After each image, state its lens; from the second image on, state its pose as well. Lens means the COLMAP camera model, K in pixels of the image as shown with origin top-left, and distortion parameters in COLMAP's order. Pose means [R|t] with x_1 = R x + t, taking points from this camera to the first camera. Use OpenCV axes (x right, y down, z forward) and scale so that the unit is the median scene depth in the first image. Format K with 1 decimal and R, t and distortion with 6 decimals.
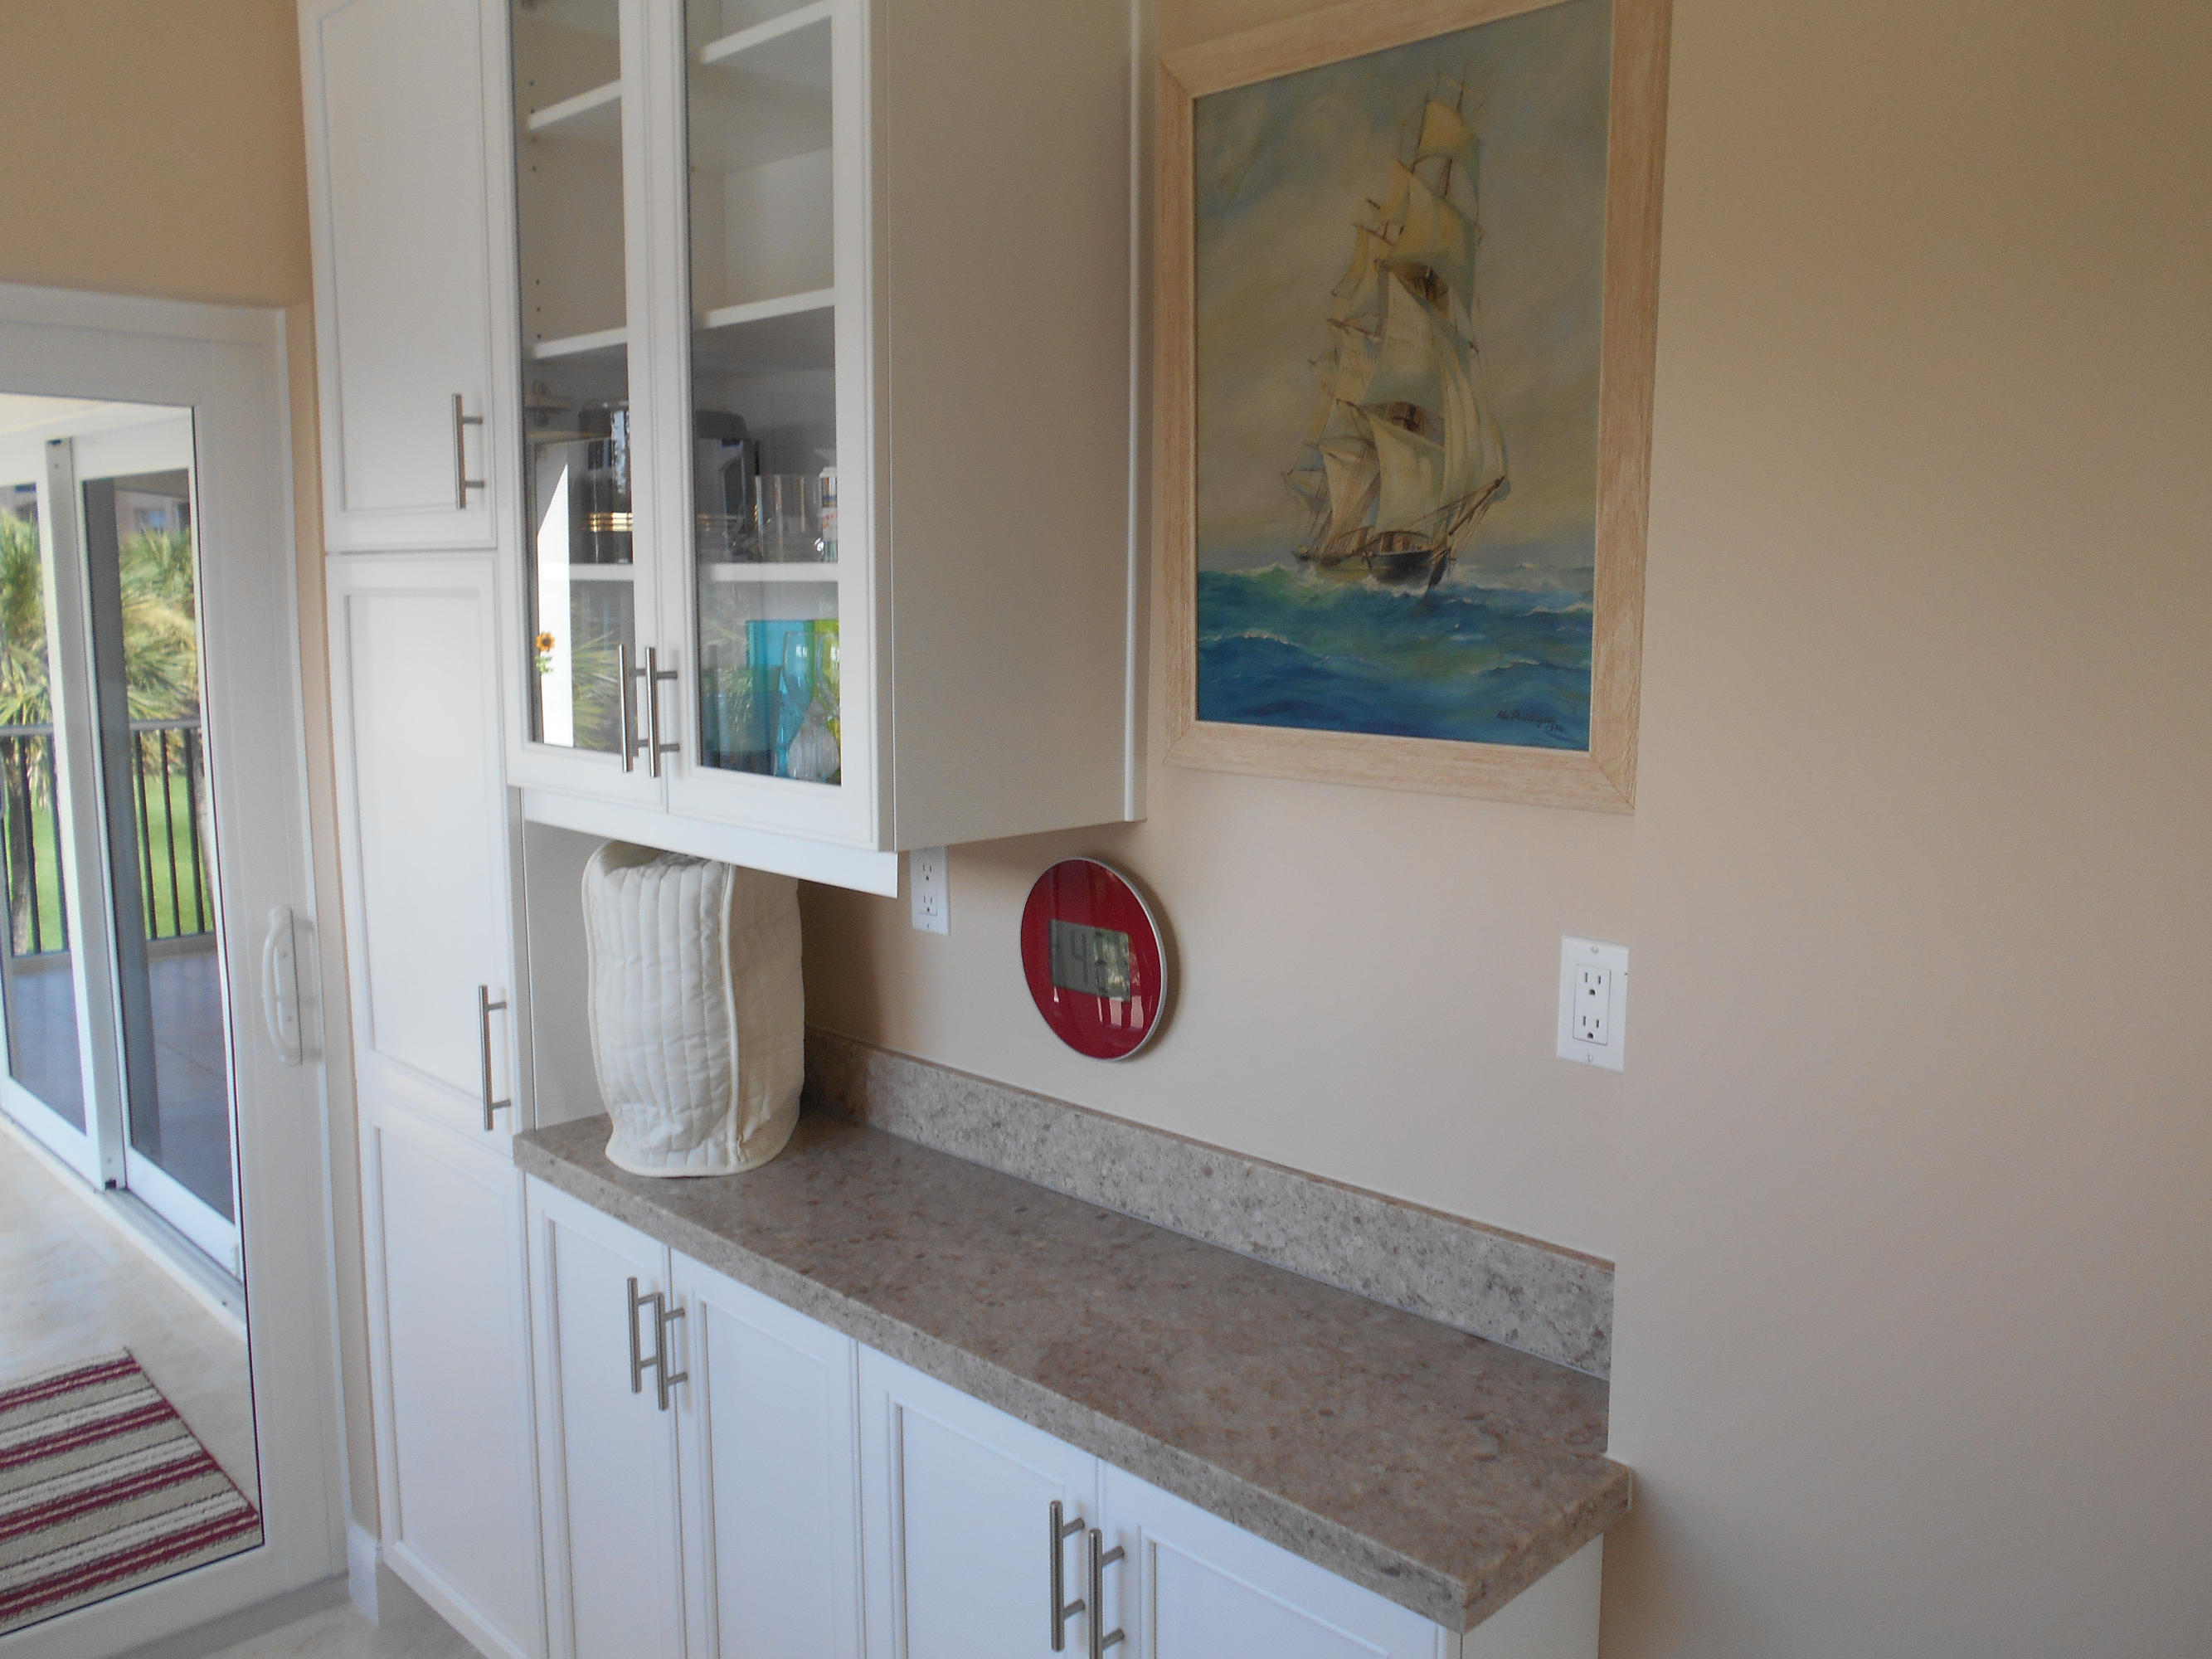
lens RADIAL K [[1686.3, 0, 1110.0], [0, 1686.3, 849.4], [0, 0, 1]] dist [-0.046491, 0.028277]
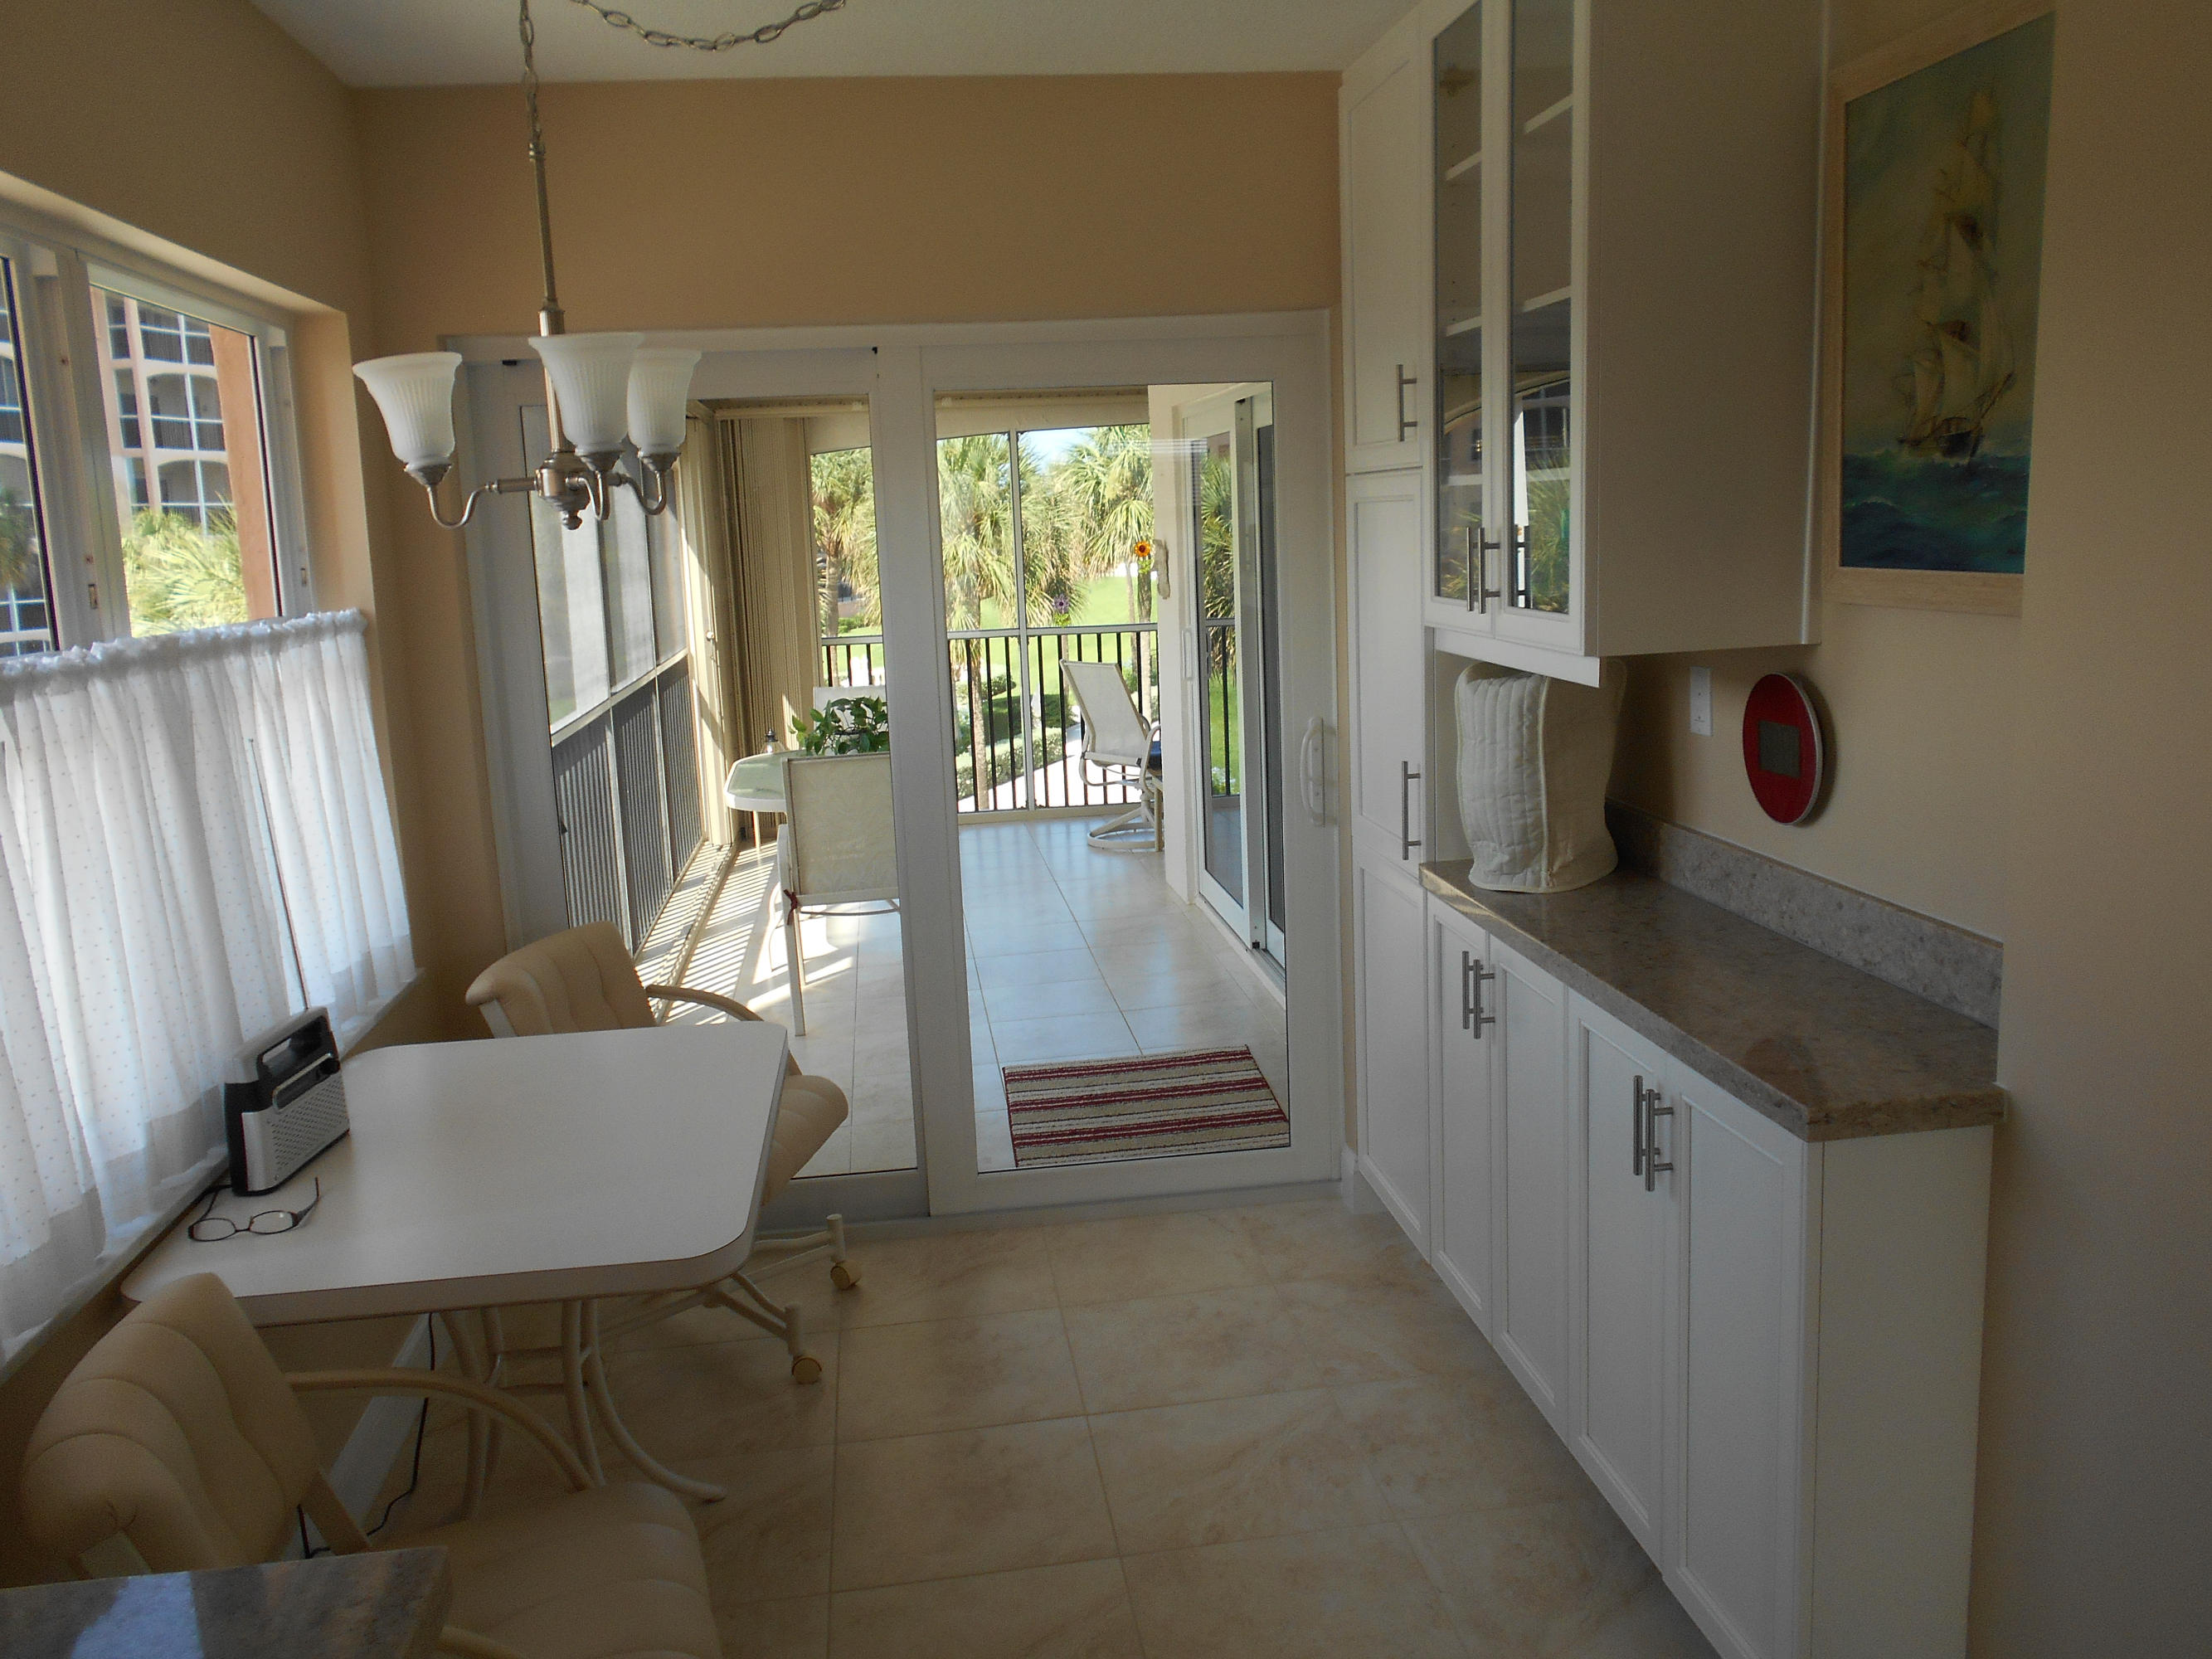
lens RADIAL K [[1686.3, 0, 1098.9], [0, 1686.3, 822.2], [0, 0, 1]] dist [-0.046491, 0.028277]
pose [[0.773037, 0.066253, -0.630891, 0.429113], [-0.039081, 0.997616, 0.056878, 0.071190], [0.633156, -0.019313, 0.773784, -0.395028]]
